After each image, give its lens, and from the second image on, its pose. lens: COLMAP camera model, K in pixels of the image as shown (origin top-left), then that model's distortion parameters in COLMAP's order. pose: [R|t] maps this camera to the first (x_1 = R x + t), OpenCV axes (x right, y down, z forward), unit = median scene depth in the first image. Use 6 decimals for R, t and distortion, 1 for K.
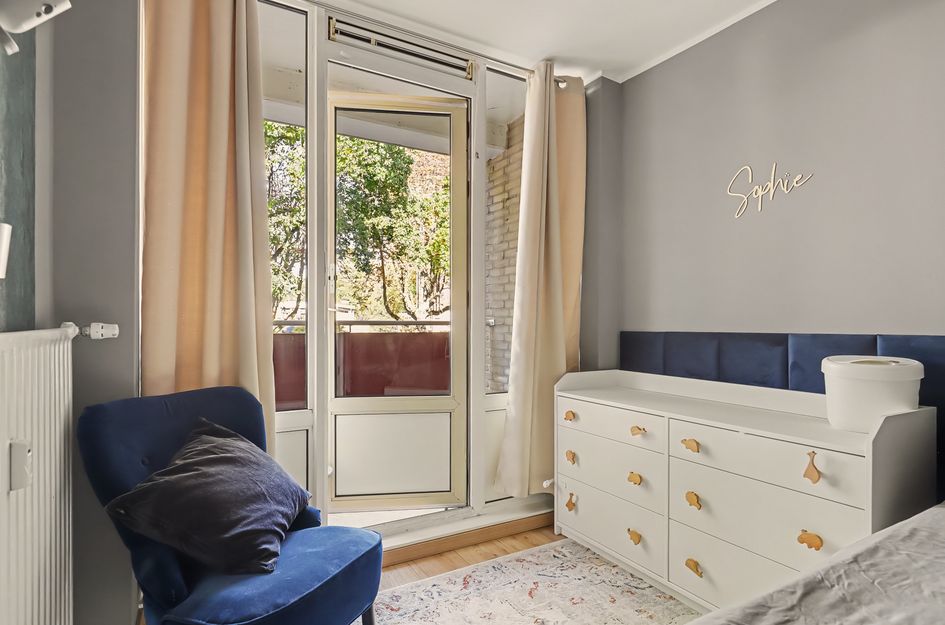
lens RADIAL K [[506.5, 0, 472.6], [0, 506.5, 316.6], [0, 0, 1]] dist [0.001932, 0.000478]
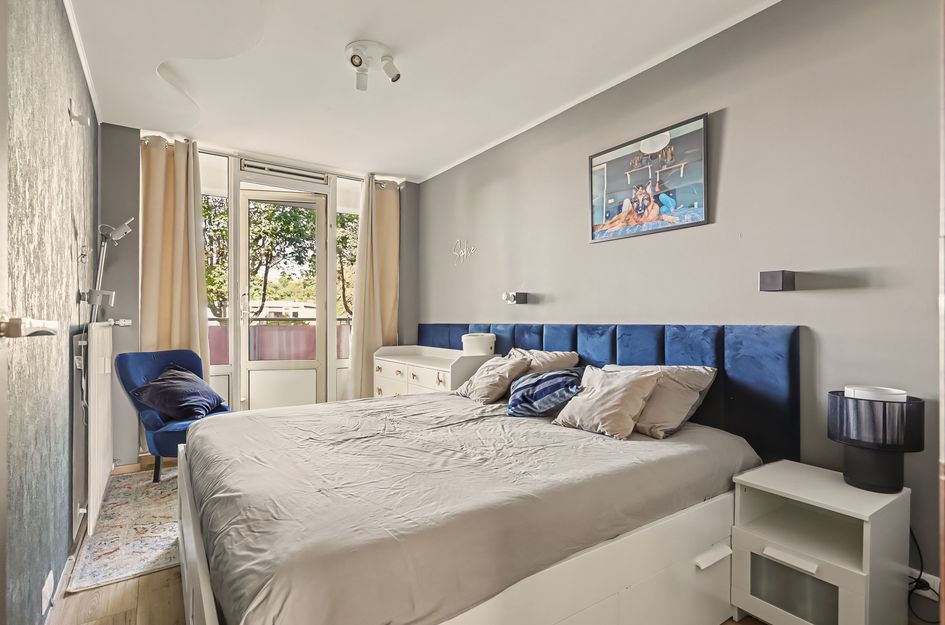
lens RADIAL K [[466.2, 0, 473.0], [0, 466.2, 315.8], [0, 0, 1]] dist [-0.002386, -0.000202]
pose [[0.996821, -0.000769, 0.079664, 0.390372], [0.000495, 0.999994, 0.003468, -0.004660], [-0.079666, -0.003418, 0.996816, -0.711690]]
